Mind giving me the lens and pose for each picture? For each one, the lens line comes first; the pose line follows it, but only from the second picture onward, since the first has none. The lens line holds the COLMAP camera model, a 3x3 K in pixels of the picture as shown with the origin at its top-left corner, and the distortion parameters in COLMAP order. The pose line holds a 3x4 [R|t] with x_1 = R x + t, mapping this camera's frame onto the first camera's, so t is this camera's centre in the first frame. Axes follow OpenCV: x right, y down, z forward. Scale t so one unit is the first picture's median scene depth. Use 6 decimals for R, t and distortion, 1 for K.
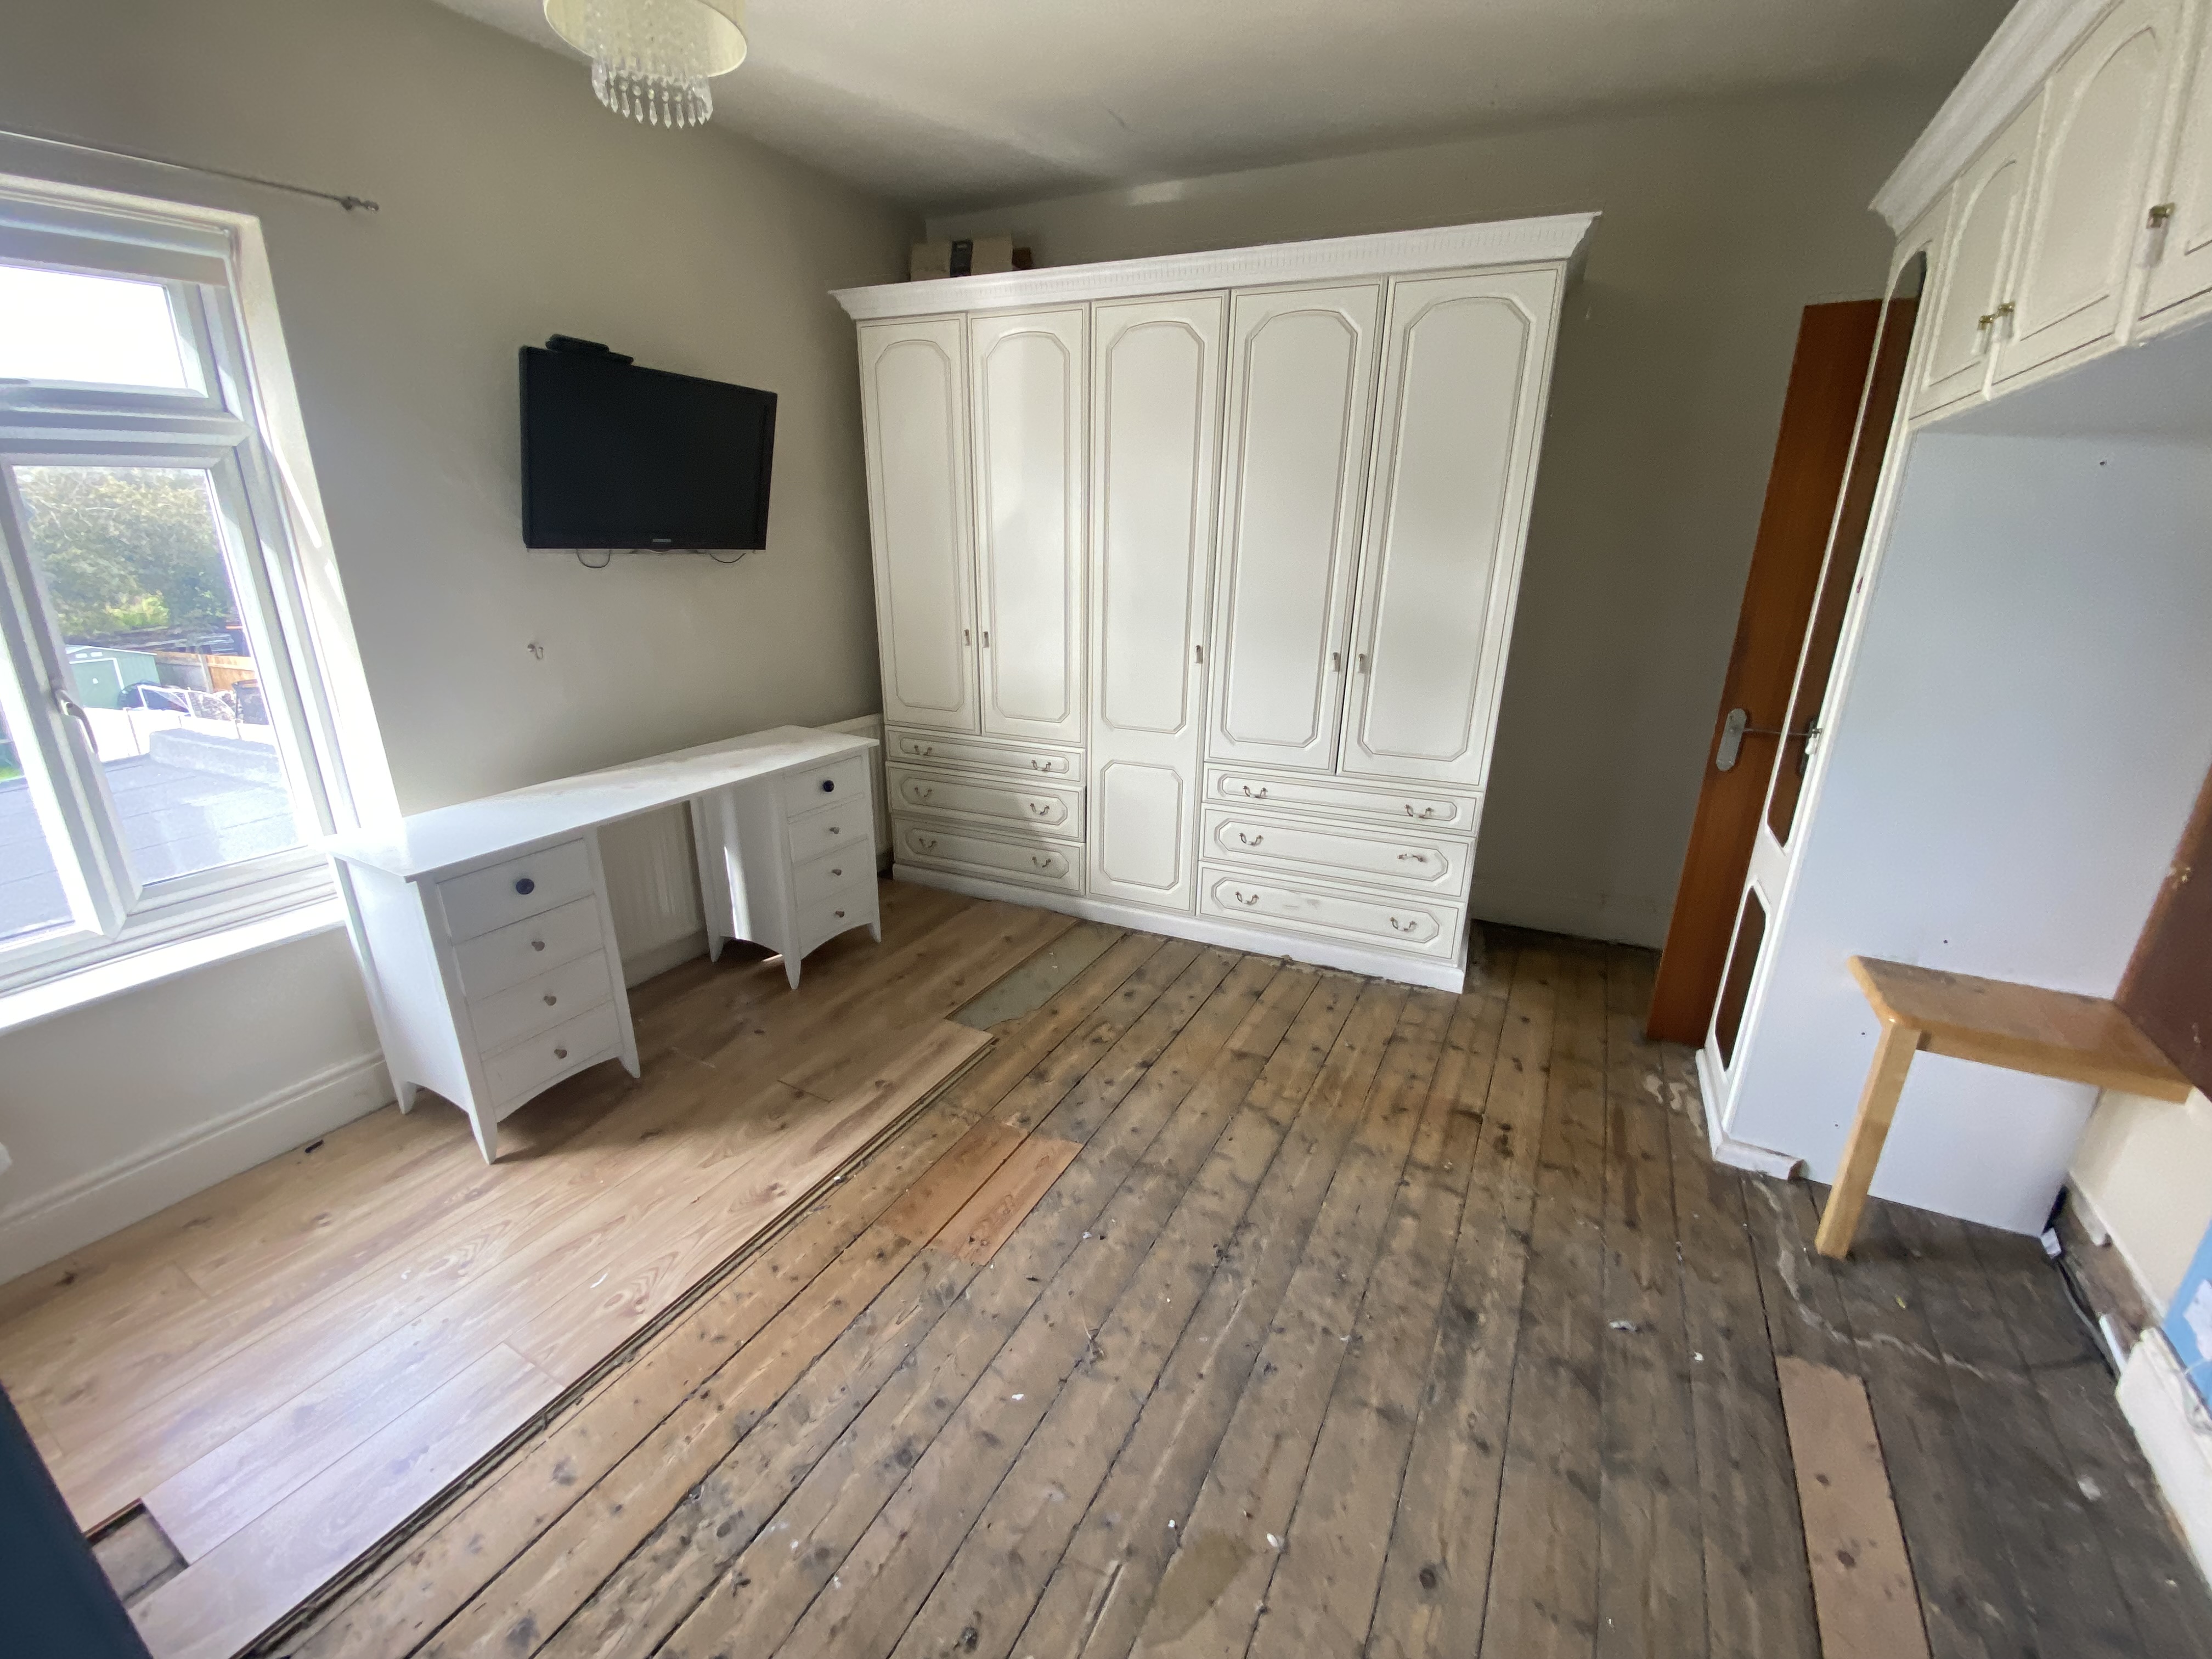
lens RADIAL K [[970.5, 0, 1106.0], [0, 970.5, 829.5], [0, 0, 1]] dist [0.013468, -0.017464]
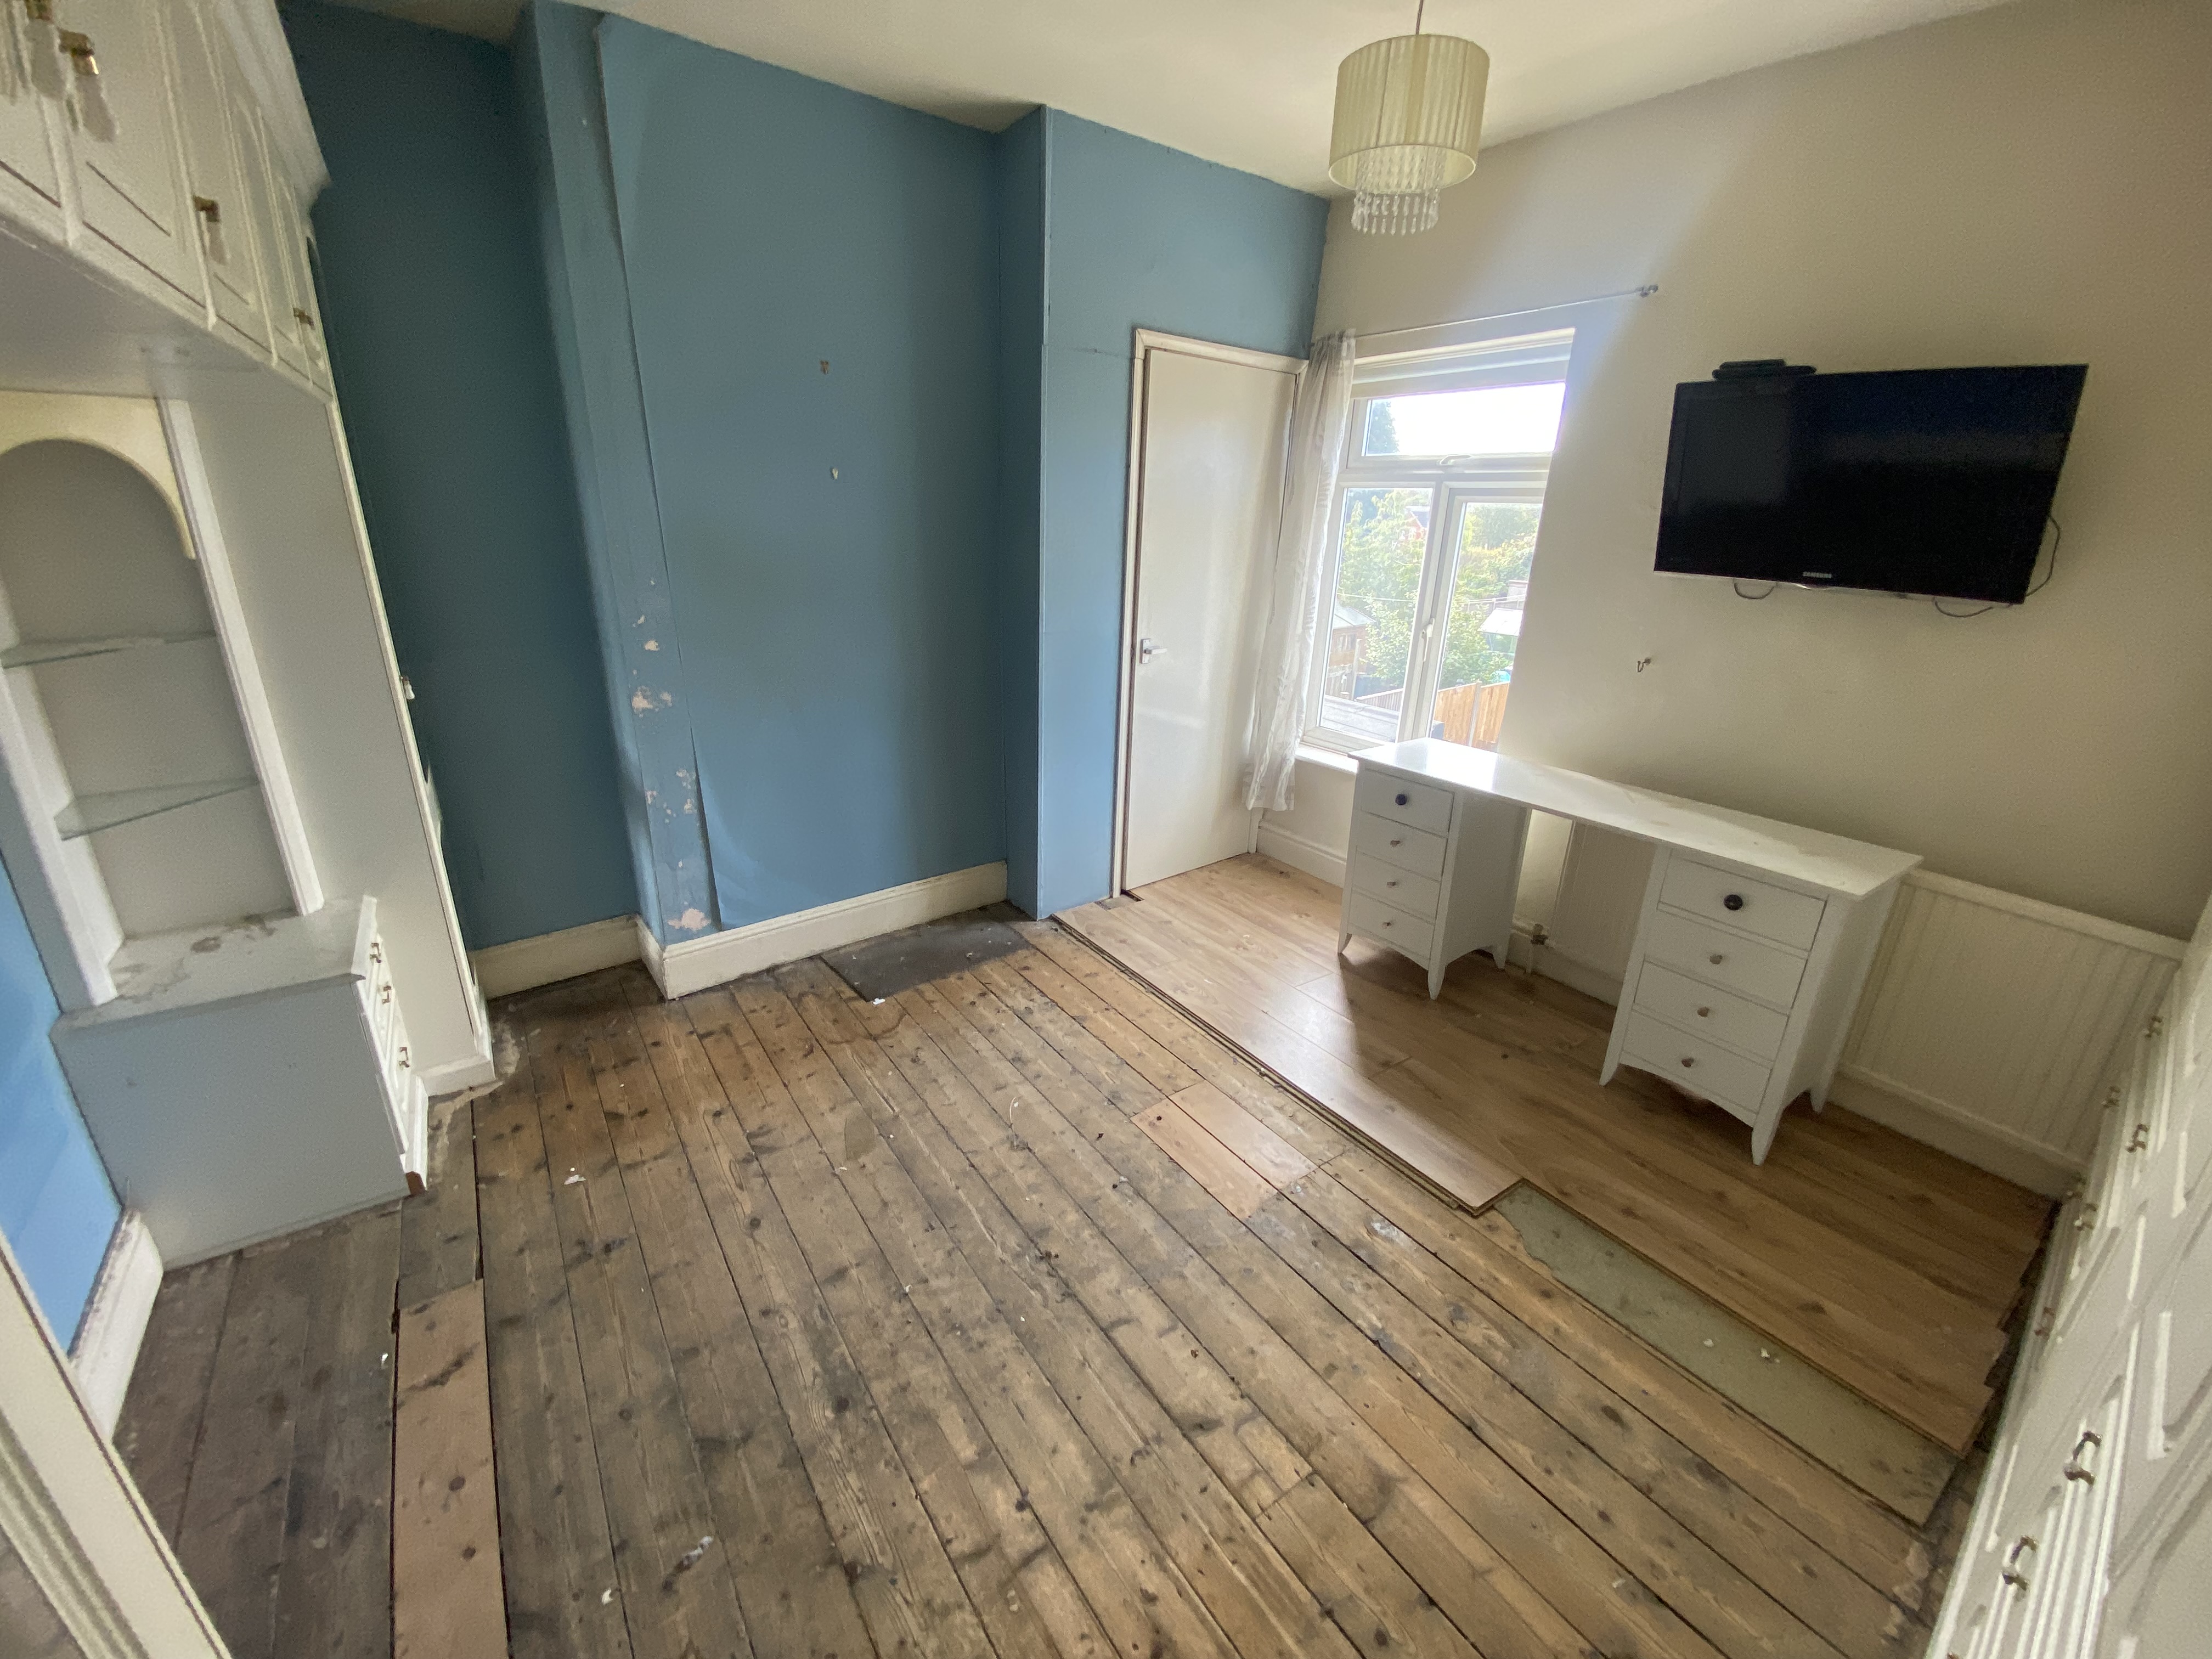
lens RADIAL K [[828.8, 0, 1106.0], [0, 828.8, 829.5], [0, 0, 1]] dist [0.013158, -0.000199]
pose [[-0.447893, 0.327497, -0.831948, 0.708083], [-0.295164, 0.824172, 0.483342, -0.418047], [0.843961, 0.462046, -0.272476, 1.106160]]
